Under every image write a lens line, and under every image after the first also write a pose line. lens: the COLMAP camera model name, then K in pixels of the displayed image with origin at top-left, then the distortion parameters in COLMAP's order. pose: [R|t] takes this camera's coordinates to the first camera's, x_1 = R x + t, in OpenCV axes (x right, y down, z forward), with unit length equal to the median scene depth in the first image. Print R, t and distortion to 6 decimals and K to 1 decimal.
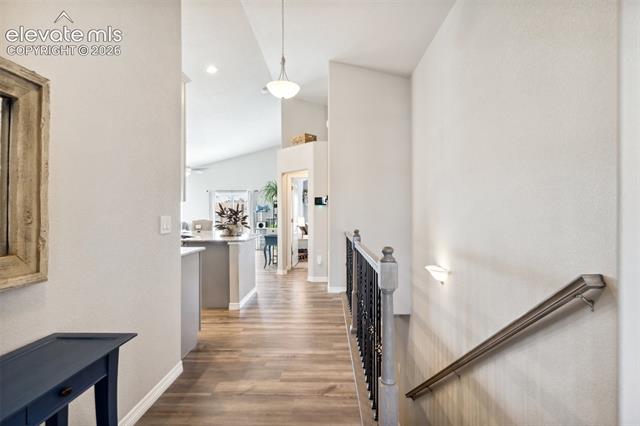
lens RADIAL K [[305.8, 0, 322.1], [0, 305.8, 212.4], [0, 0, 1]] dist [0.007154, -0.000559]
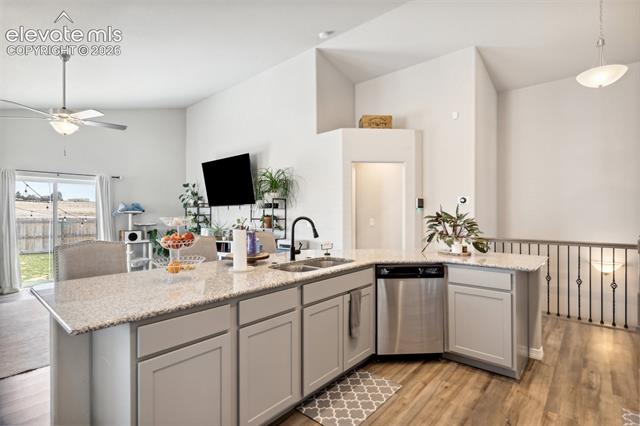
lens RADIAL K [[313.1, 0, 320.2], [0, 313.1, 214.0], [0, 0, 1]] dist [0.000329, 0.001861]
pose [[0.651266, 0.000467, 0.758849, -0.422501], [-0.001391, 0.999999, 0.000578, -0.001966], [-0.758848, -0.001432, 0.651266, 0.336333]]
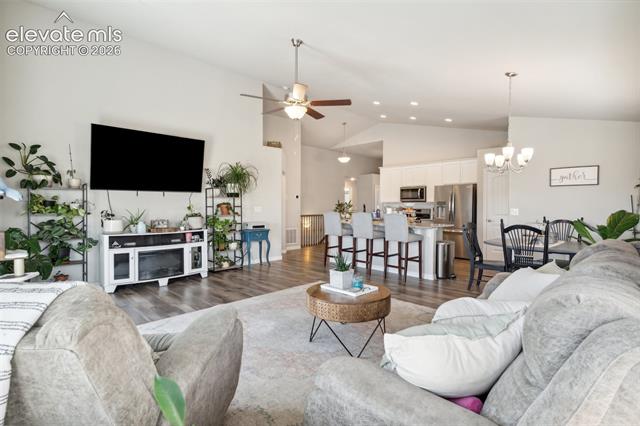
lens RADIAL K [[305.8, 0, 320.5], [0, 305.8, 211.3], [0, 0, 1]] dist [0.007154, -0.000559]
pose [[-0.720779, -0.014461, 0.693014, -0.628954], [-0.002080, 0.999823, 0.018699, 0.005421], [-0.693162, 0.012036, -0.720681, 1.128642]]
